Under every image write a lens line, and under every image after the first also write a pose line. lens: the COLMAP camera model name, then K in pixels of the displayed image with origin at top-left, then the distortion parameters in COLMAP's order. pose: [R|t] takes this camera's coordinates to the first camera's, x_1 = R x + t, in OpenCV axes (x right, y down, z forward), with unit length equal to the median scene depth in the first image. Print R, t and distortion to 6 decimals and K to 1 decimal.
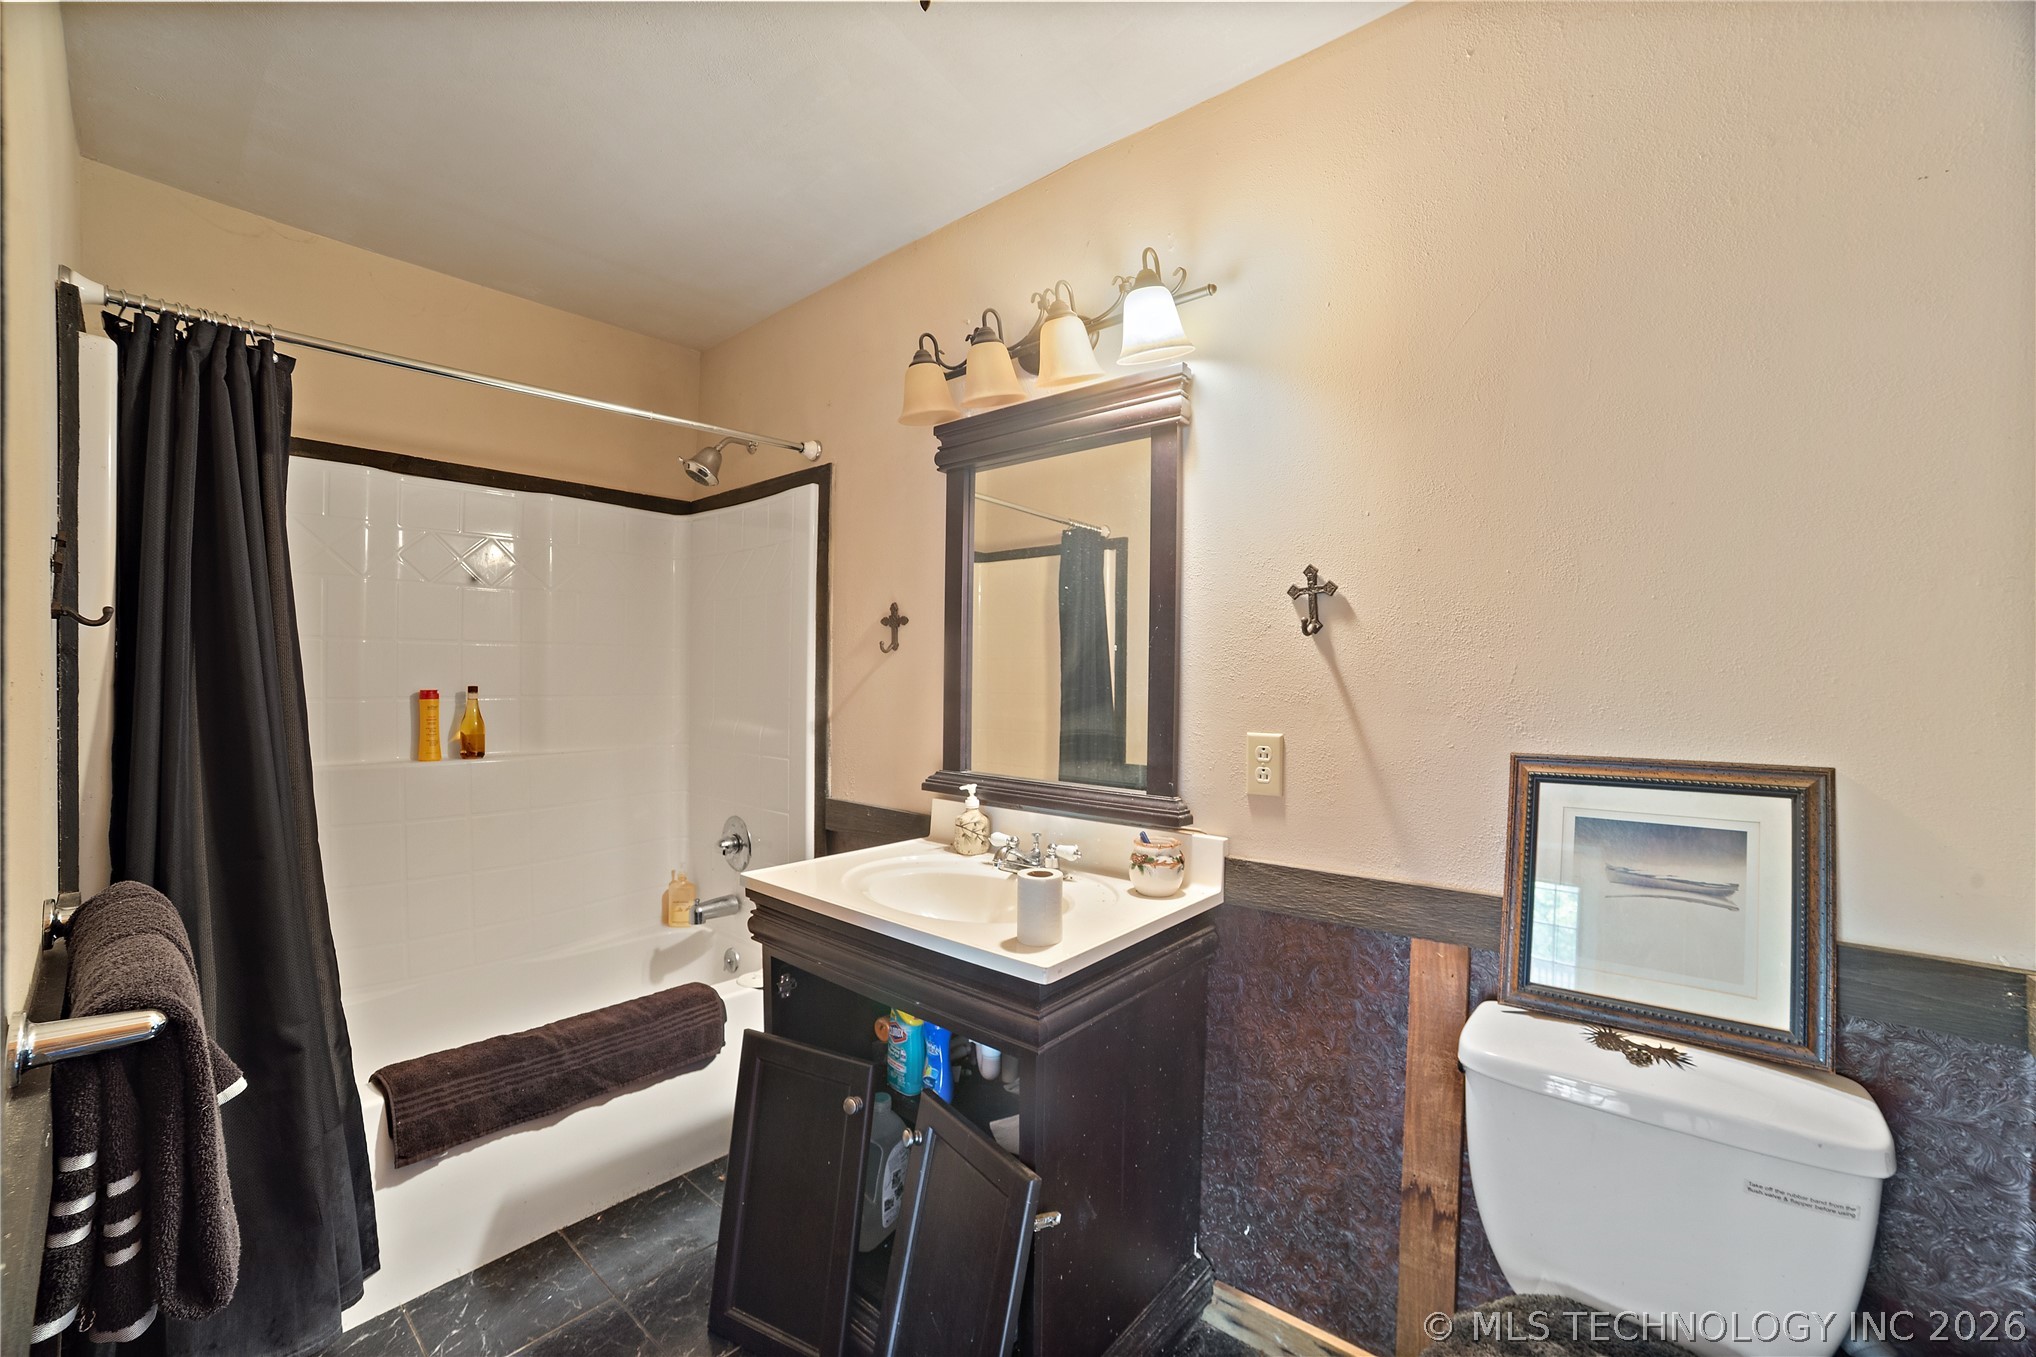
lens RADIAL K [[835.2, 0, 1014.4], [0, 835.2, 686.0], [0, 0, 1]] dist [-0.085942, 0.029873]
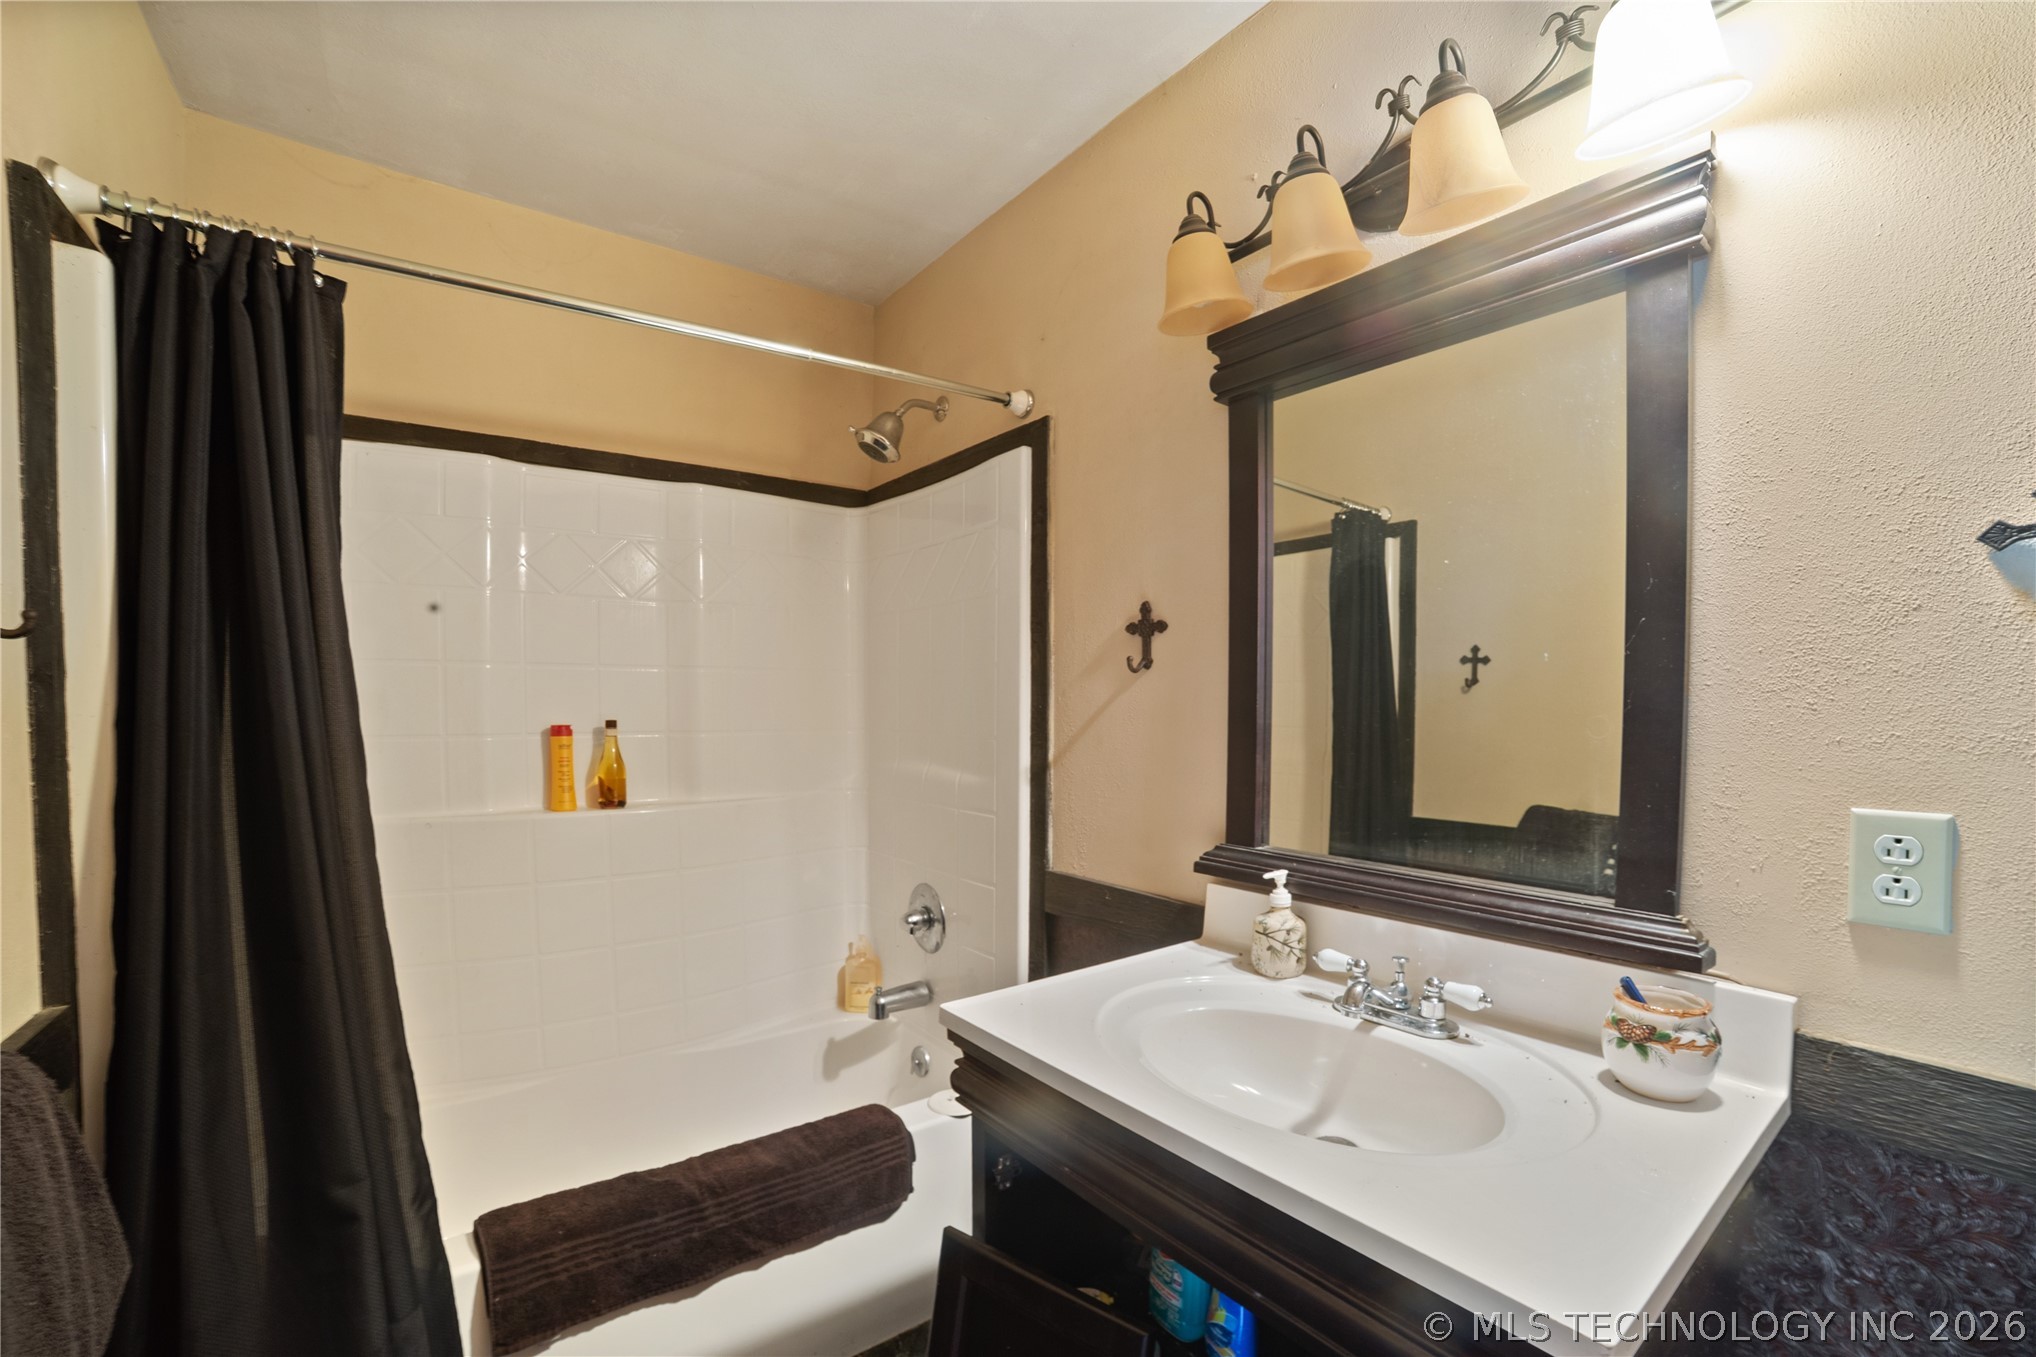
lens RADIAL K [[869.9, 0, 1027.0], [0, 869.9, 751.2], [0, 0, 1]] dist [-0.019152, -0.000028]
pose [[0.980637, 0.004980, -0.195773, -0.104141], [0.003147, 0.999147, 0.041184, -0.004038], [0.195811, -0.041002, 0.979784, 0.270898]]
